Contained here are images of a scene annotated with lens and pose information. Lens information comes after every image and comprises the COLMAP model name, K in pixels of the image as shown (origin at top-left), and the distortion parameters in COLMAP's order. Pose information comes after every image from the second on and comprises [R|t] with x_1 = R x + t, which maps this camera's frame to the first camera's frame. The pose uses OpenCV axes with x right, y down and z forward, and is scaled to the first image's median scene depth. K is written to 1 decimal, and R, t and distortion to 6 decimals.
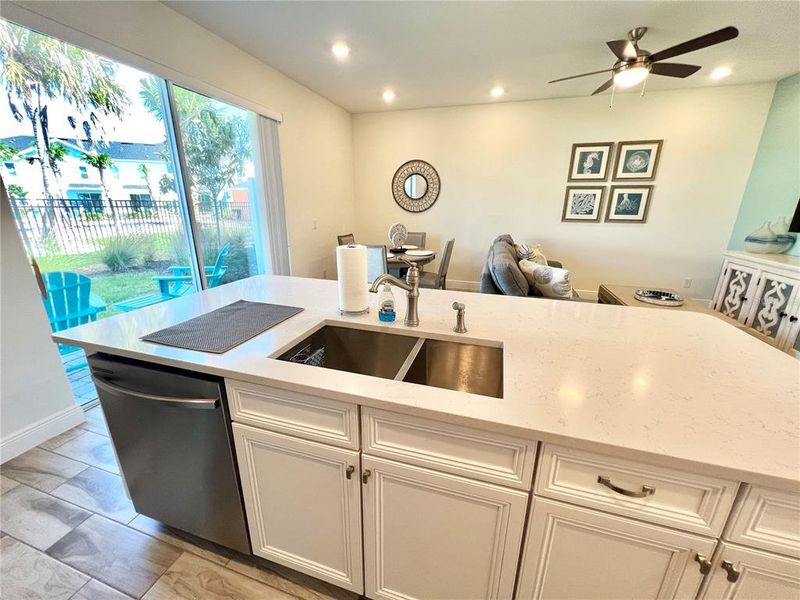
lens RADIAL K [[320.7, 0, 398.1], [0, 320.7, 299.0], [0, 0, 1]] dist [-0.003281, 0.001117]
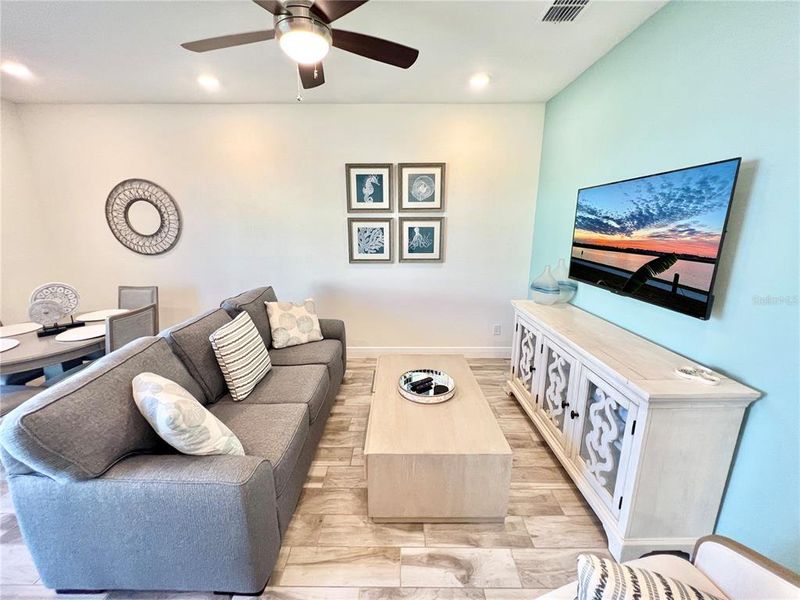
lens RADIAL K [[320.7, 0, 397.0], [0, 320.7, 299.5], [0, 0, 1]] dist [-0.003281, 0.001117]
pose [[0.955396, -0.076386, 0.285280, 0.422073], [0.094450, 0.994269, -0.050088, -0.114231], [-0.279819, 0.074798, 0.957135, 0.261158]]
